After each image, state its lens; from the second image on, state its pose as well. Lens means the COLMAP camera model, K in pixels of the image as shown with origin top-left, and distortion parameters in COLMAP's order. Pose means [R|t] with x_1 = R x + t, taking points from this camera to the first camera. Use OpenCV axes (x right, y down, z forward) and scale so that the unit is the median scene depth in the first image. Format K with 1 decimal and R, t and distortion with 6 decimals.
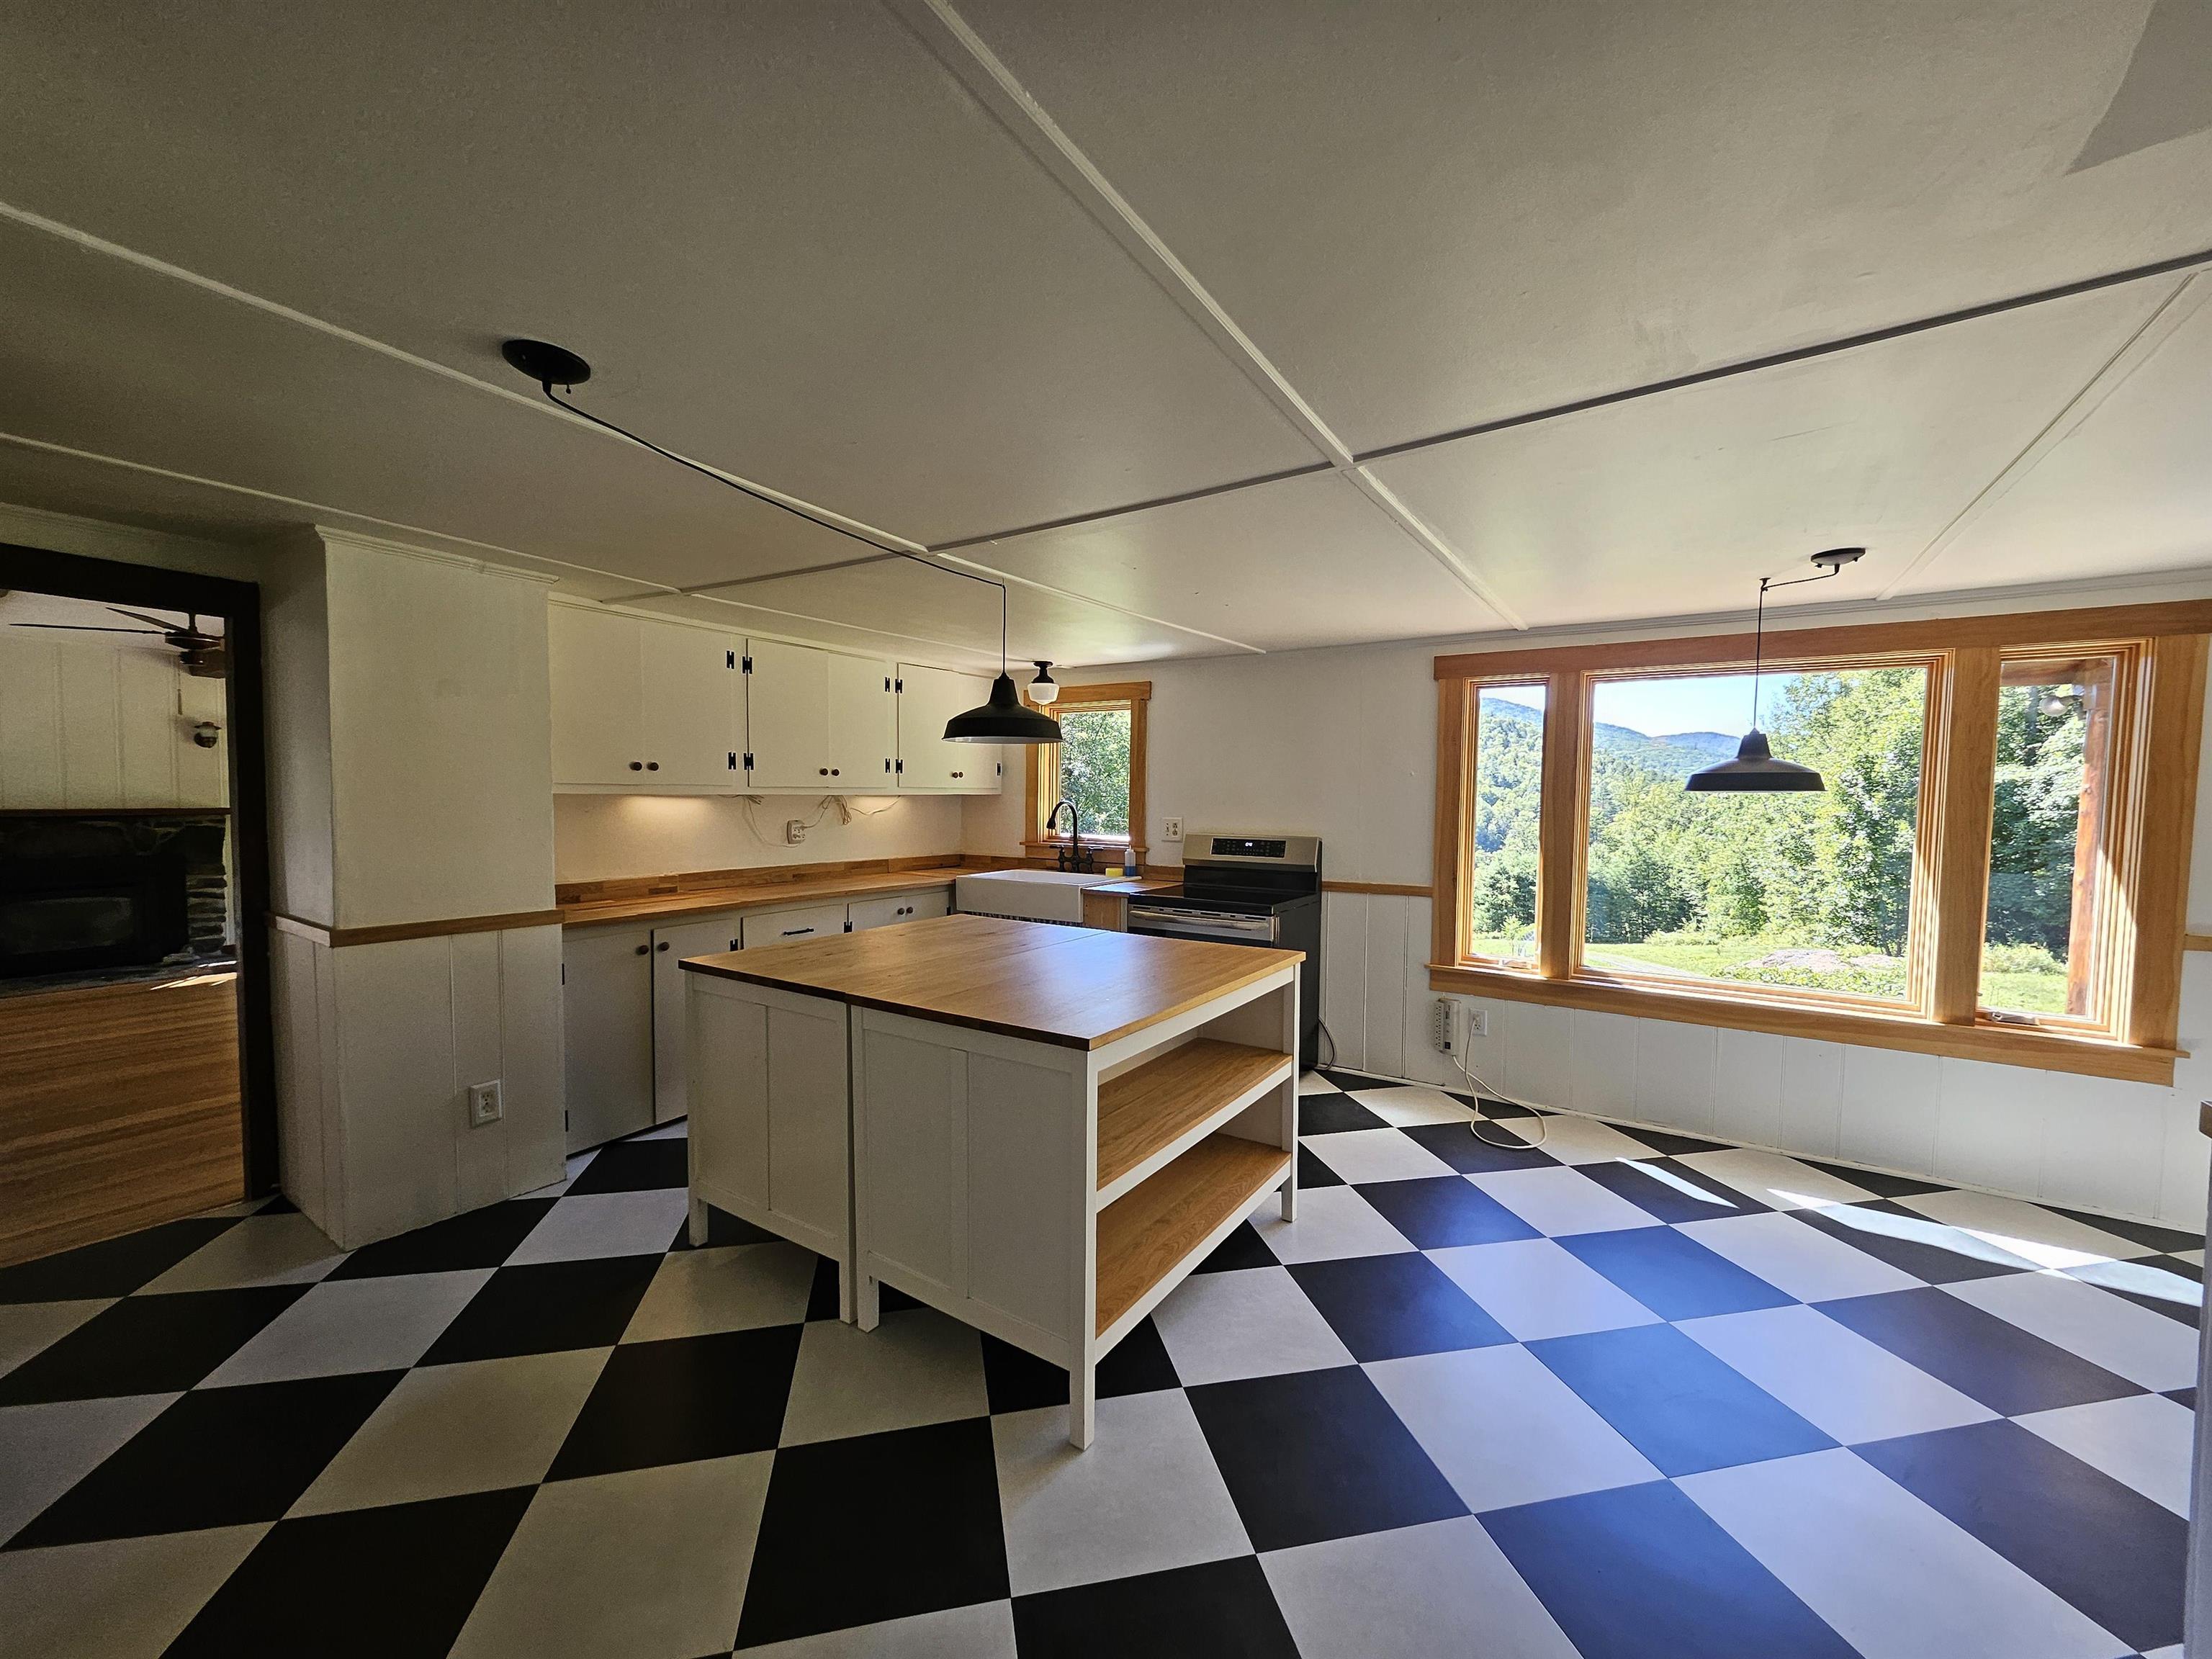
lens RADIAL K [[876.8, 0, 1102.9], [0, 876.8, 843.4], [0, 0, 1]] dist [0.010179, -0.000141]
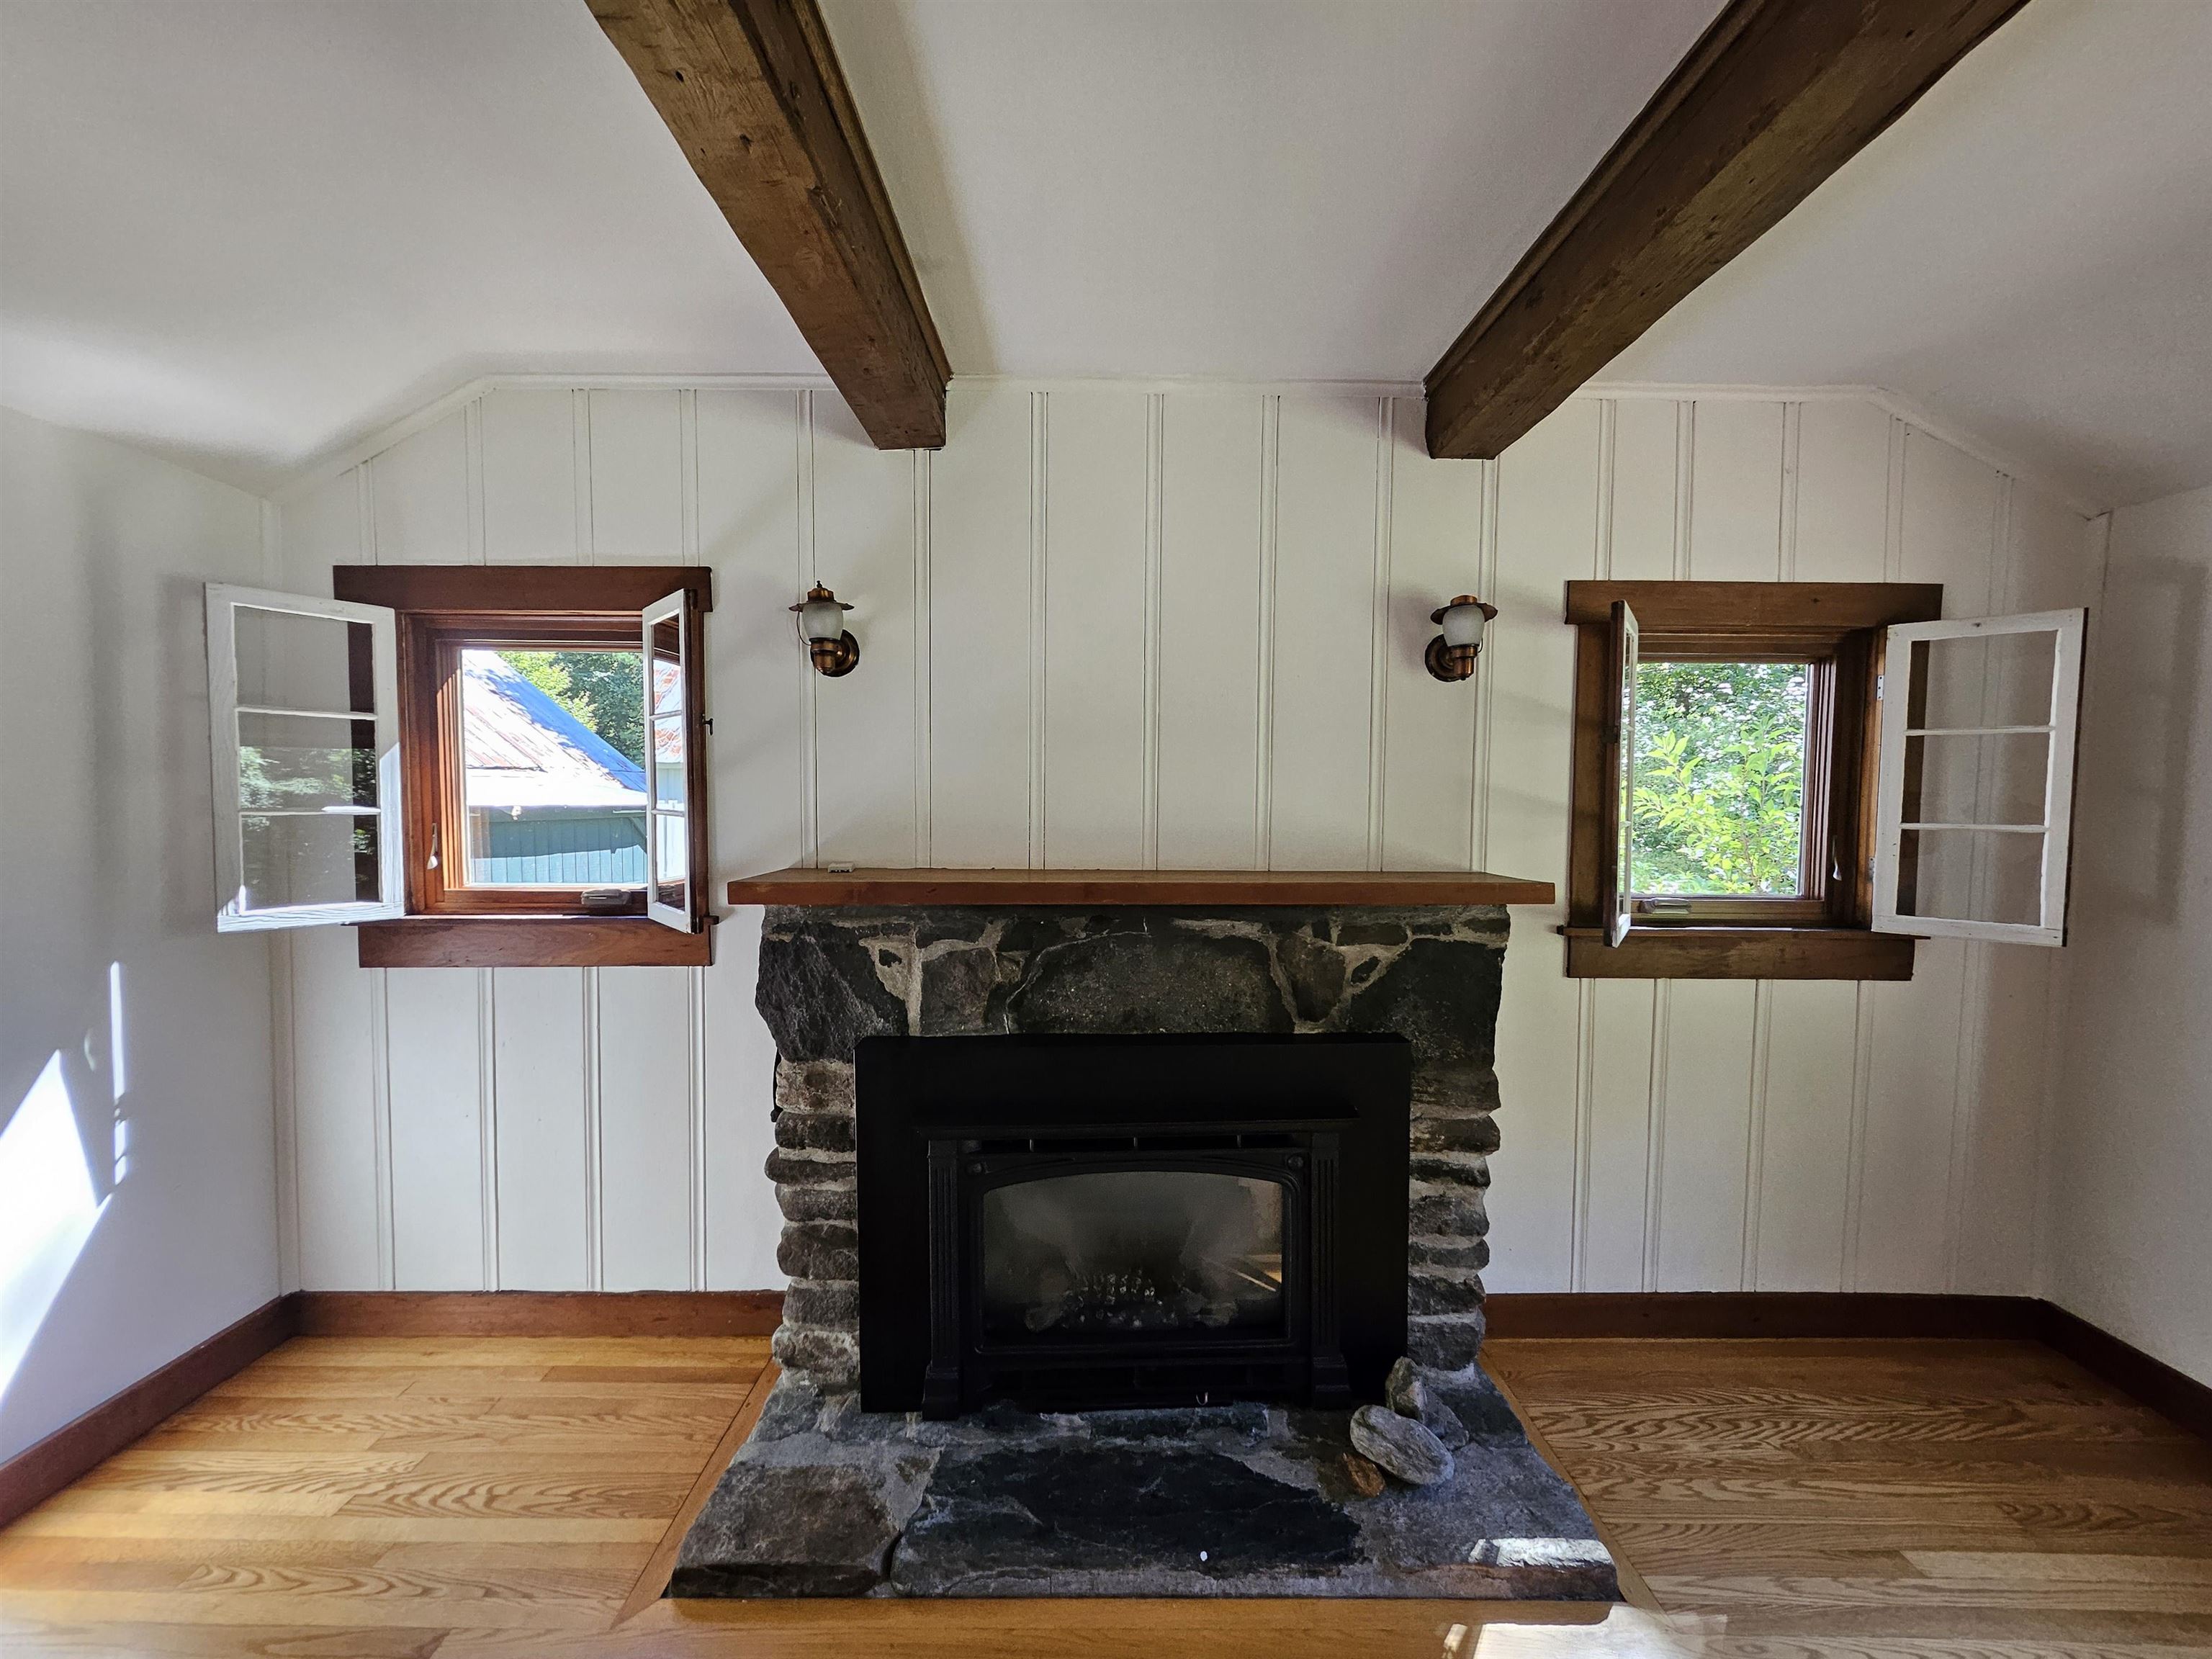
lens RADIAL K [[876.8, 0, 1113.6], [0, 876.8, 834.5], [0, 0, 1]] dist [0.010179, -0.000141]
pose [[0.560106, 0.021433, -0.828144, -0.844381], [-0.042355, 0.999099, -0.002789, -0.049246], [0.827337, 0.036639, 0.560509, 0.749005]]
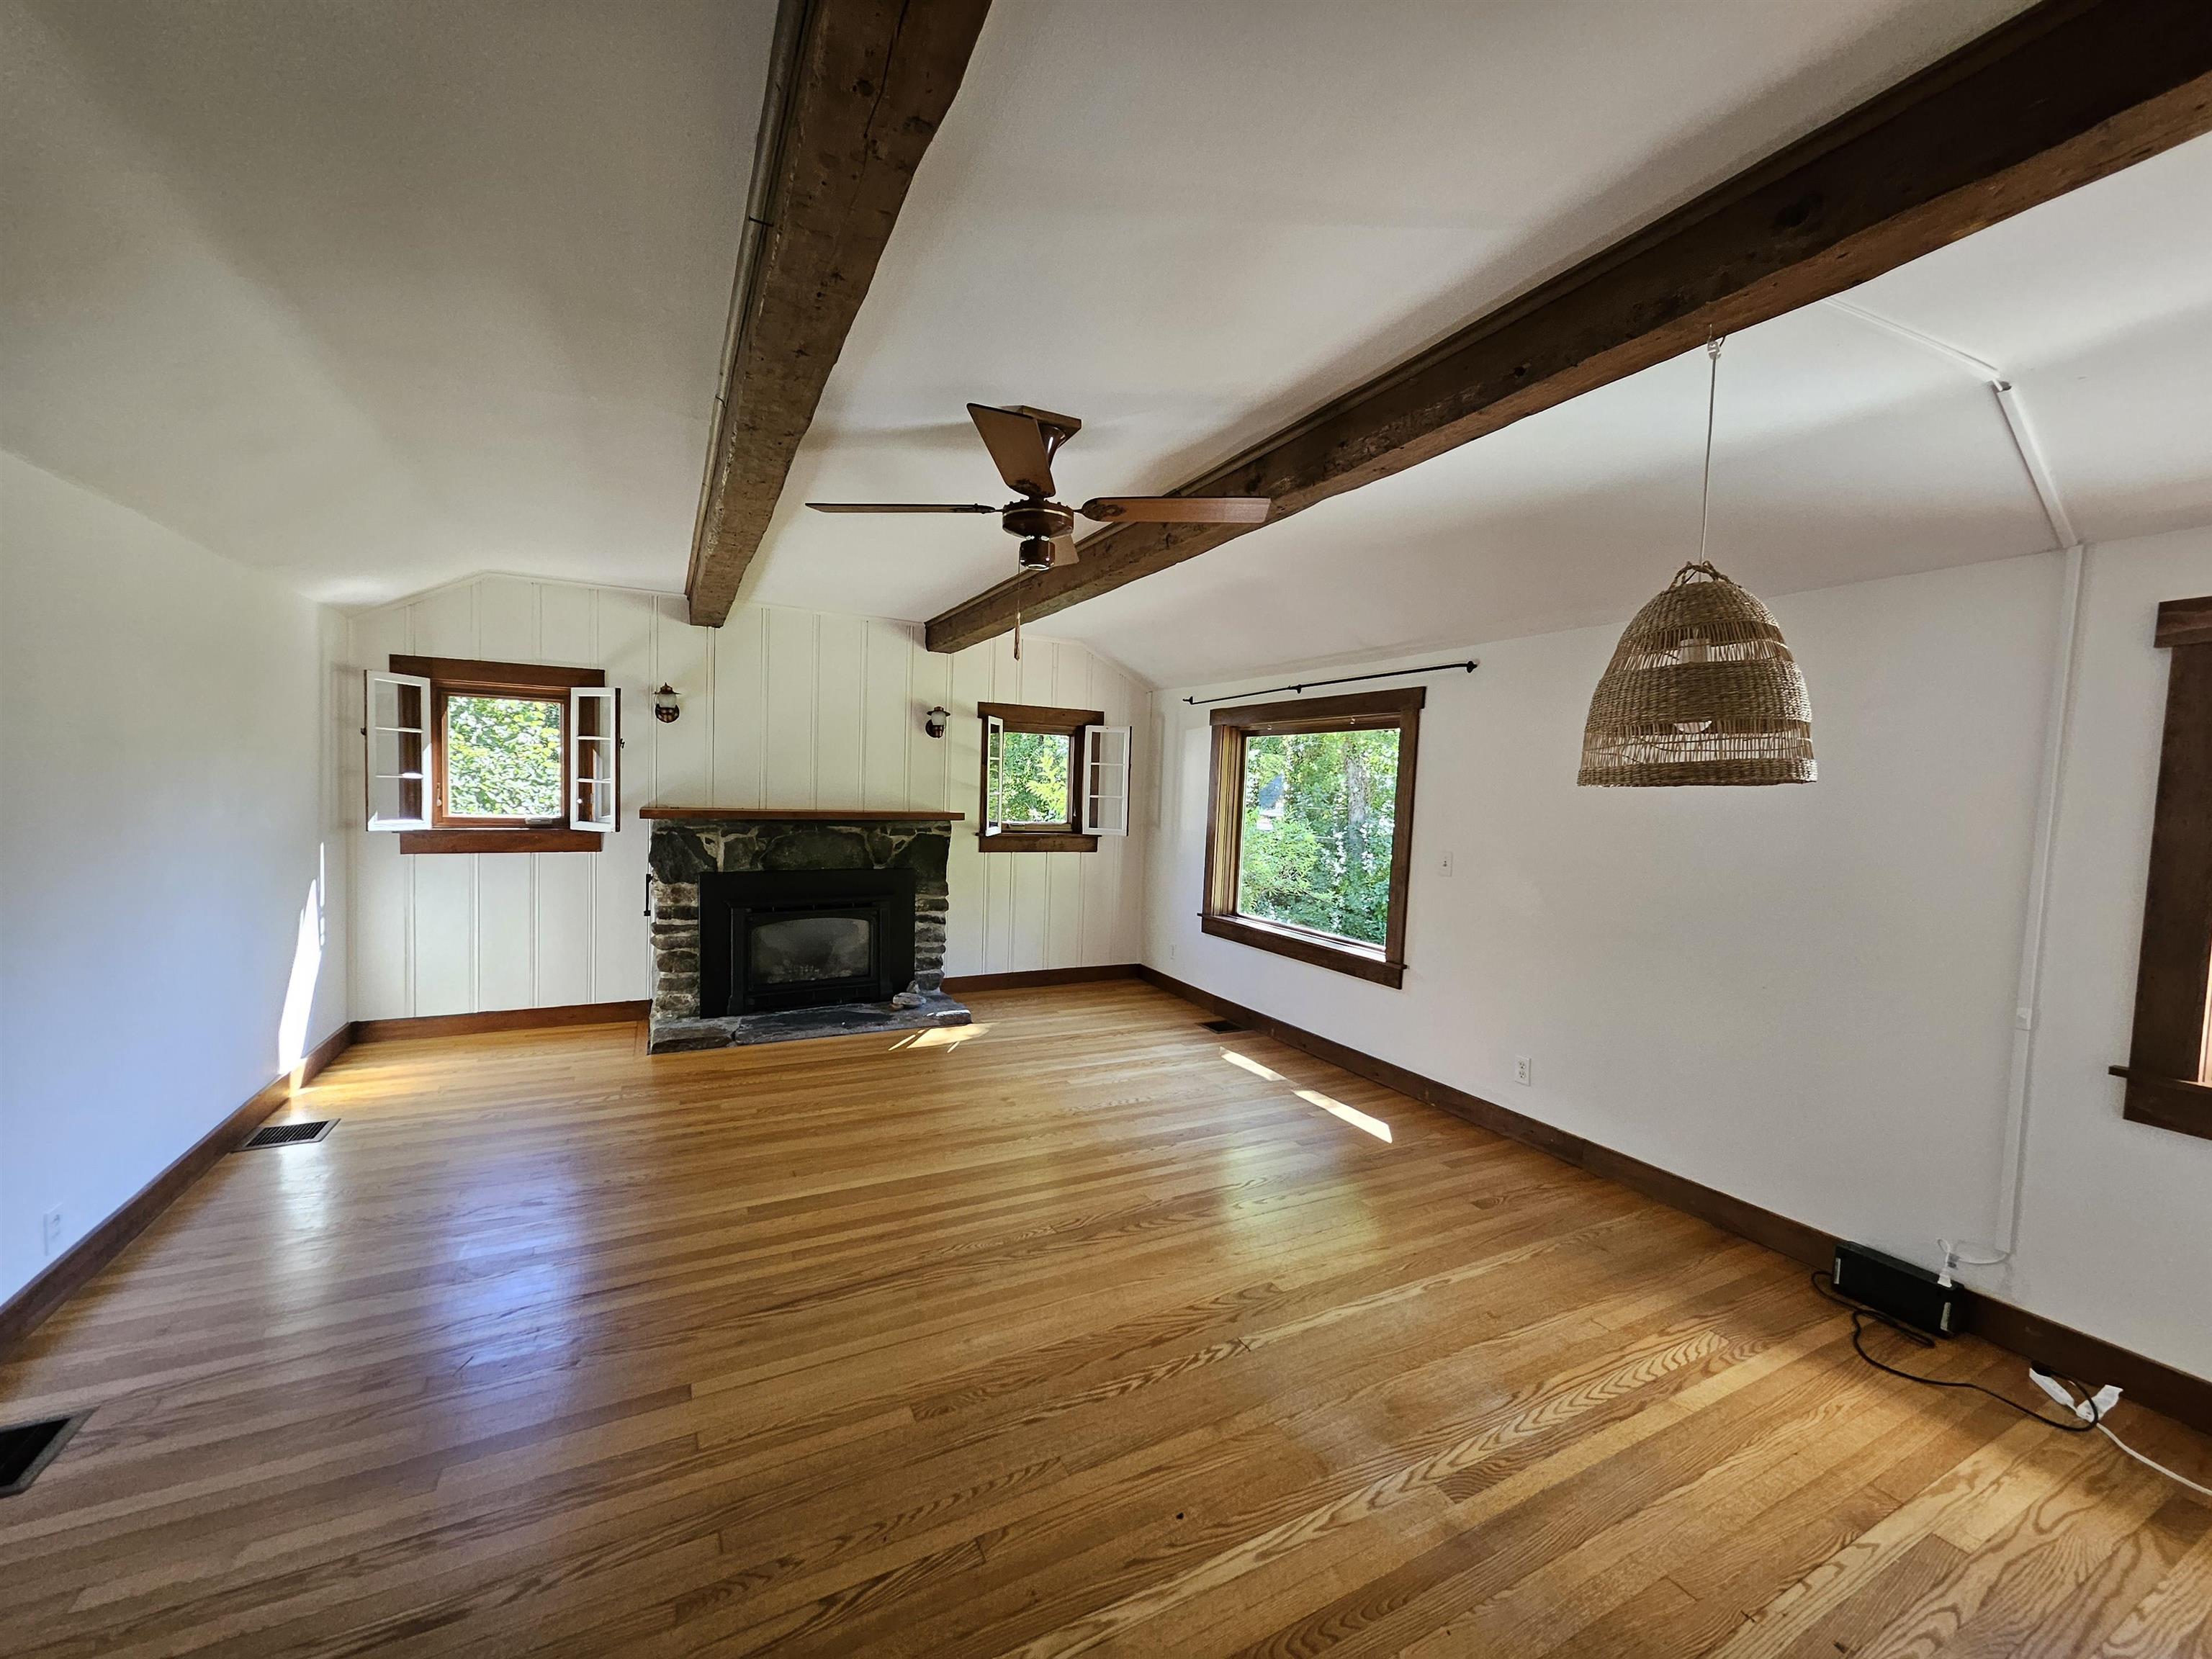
lens RADIAL K [[876.8, 0, 1117.7], [0, 876.8, 834.6], [0, 0, 1]] dist [0.010179, -0.000141]
pose [[0.875997, 0.034881, -0.481053, -0.484079], [-0.041640, 0.999127, -0.003380, -0.023733], [0.480515, 0.022992, 0.876685, 0.381639]]
